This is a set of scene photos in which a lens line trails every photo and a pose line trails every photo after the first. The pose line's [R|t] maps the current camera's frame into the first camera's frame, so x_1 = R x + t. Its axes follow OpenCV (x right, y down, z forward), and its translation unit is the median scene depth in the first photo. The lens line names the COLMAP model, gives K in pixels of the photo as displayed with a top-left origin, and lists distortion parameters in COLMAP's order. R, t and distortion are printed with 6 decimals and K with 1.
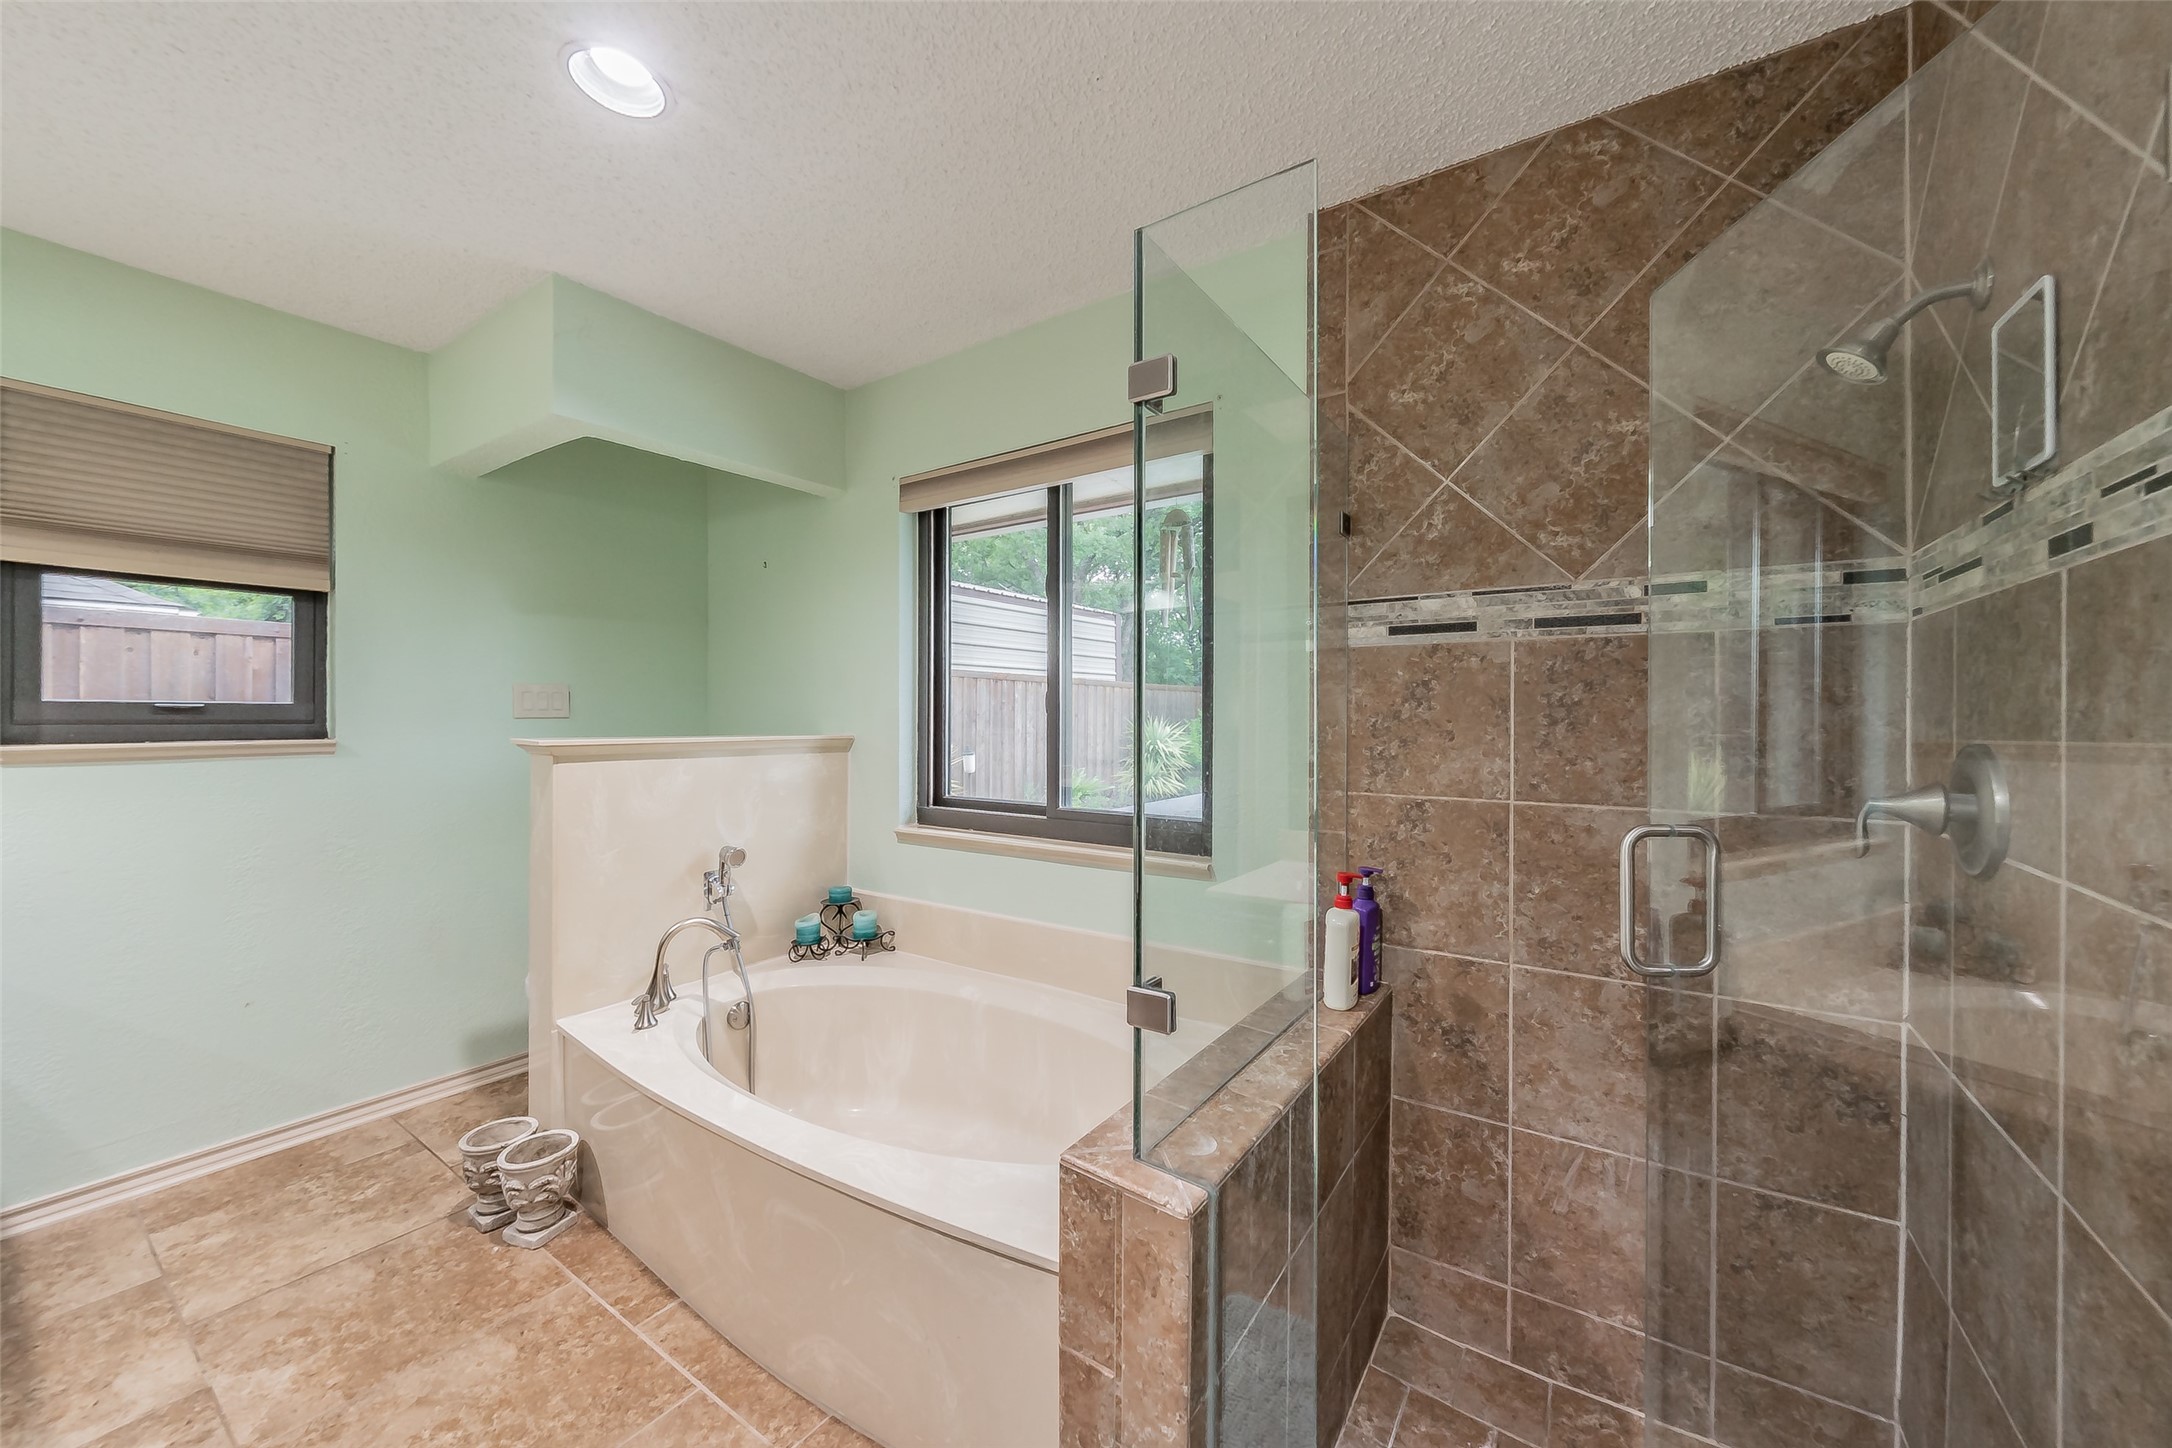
lens RADIAL K [[758.7, 0, 1091.1], [0, 758.7, 717.5], [0, 0, 1]] dist [-0.001523, 0.000018]
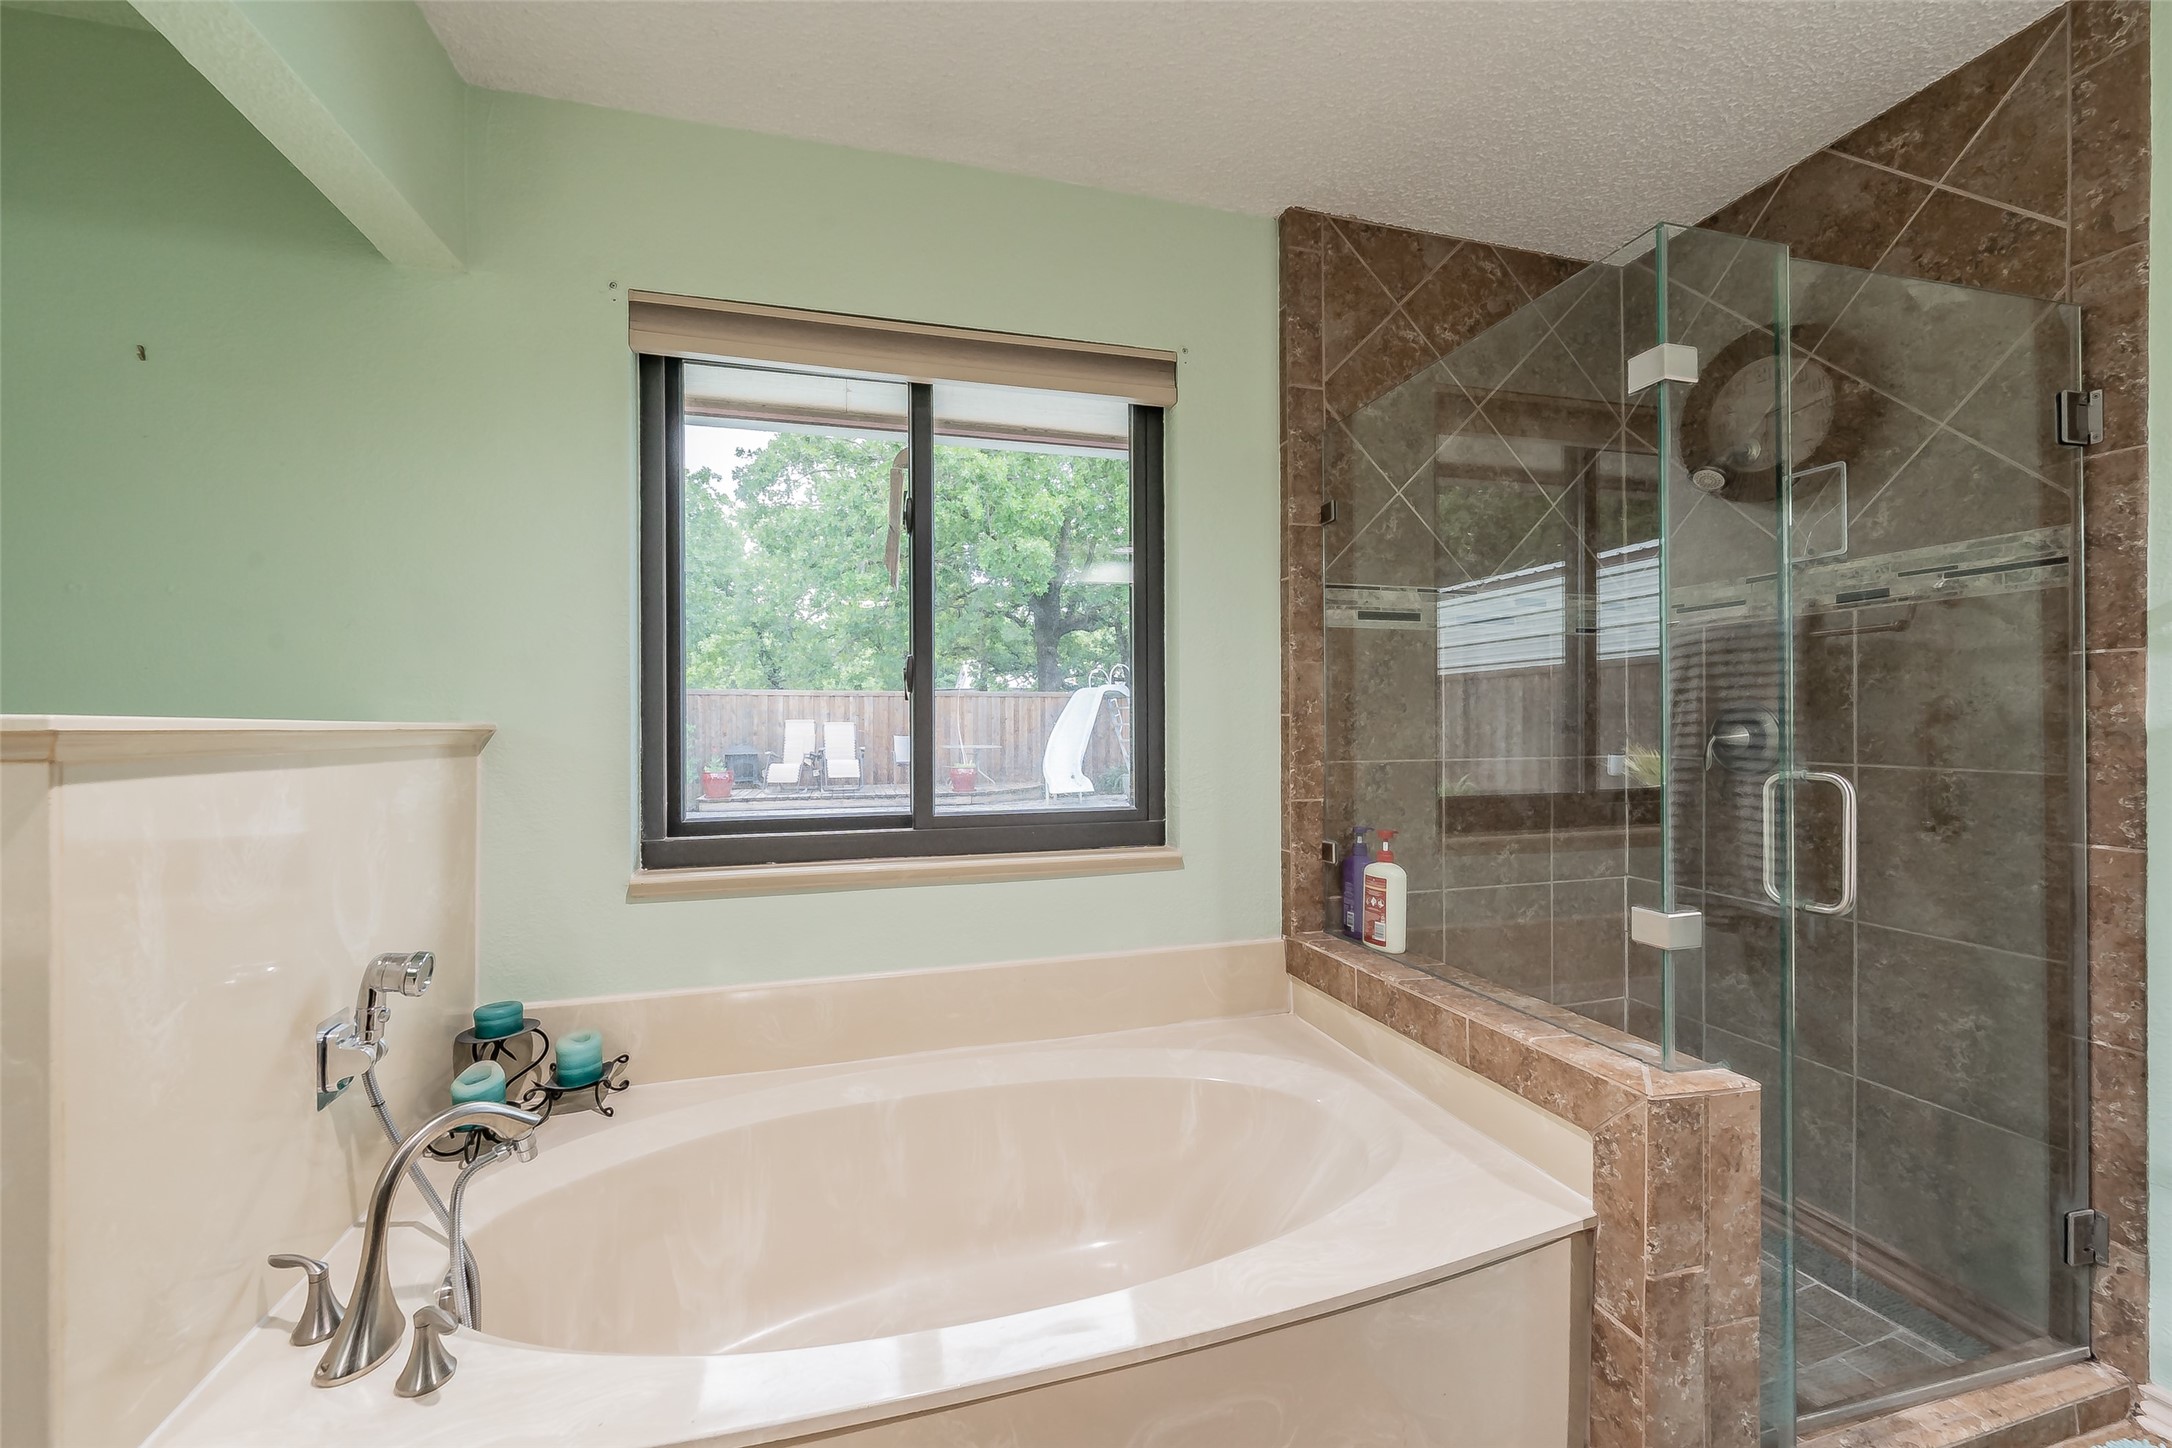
lens RADIAL K [[848.6, 0, 1084.9], [0, 848.6, 722.6], [0, 0, 1]] dist [0.000505, -0.000242]
pose [[0.667973, -0.003695, 0.744177, -0.804184], [0.007204, 0.999973, -0.001502, 0.043429], [-0.744151, 0.006364, 0.667981, 0.460425]]
